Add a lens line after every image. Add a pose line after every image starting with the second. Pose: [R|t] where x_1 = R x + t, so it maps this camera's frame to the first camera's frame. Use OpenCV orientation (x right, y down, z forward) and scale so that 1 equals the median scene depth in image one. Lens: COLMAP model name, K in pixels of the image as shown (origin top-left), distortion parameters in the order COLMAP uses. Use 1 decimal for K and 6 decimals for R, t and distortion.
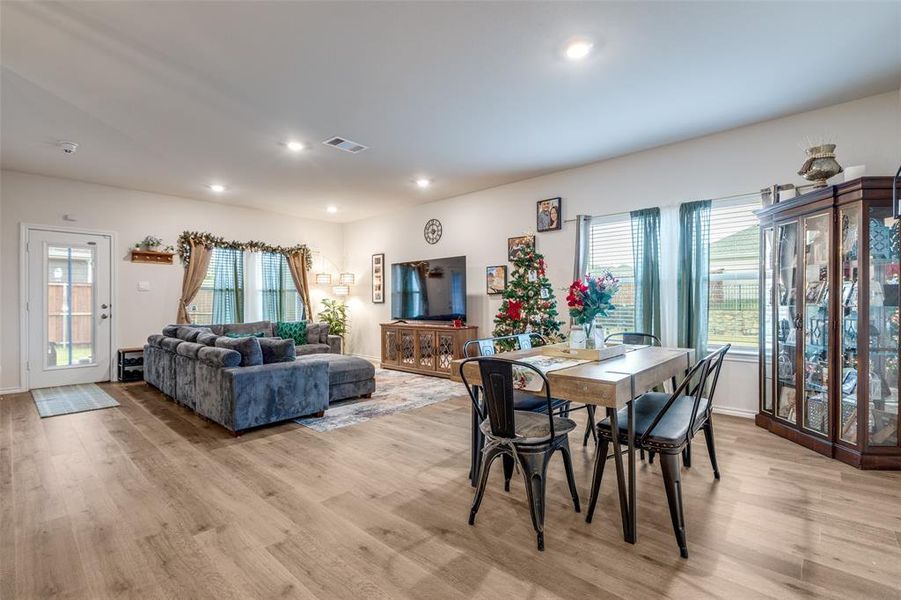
lens RADIAL K [[414.6, 0, 446.4], [0, 414.6, 301.7], [0, 0, 1]] dist [0.001236, 0.000083]
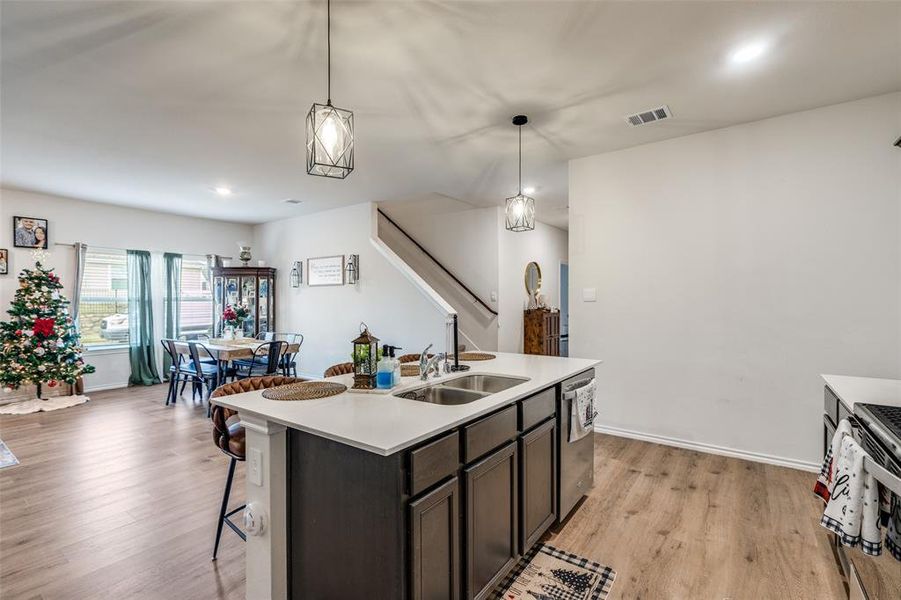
lens RADIAL K [[409.0, 0, 438.7], [0, 409.0, 303.0], [0, 0, 1]] dist [0.001111, 0.000110]
pose [[-0.101085, 0.001710, 0.994876, -0.929130], [0.003527, 0.999993, -0.001360, -0.032937], [-0.994872, 0.003371, -0.101090, 0.103556]]
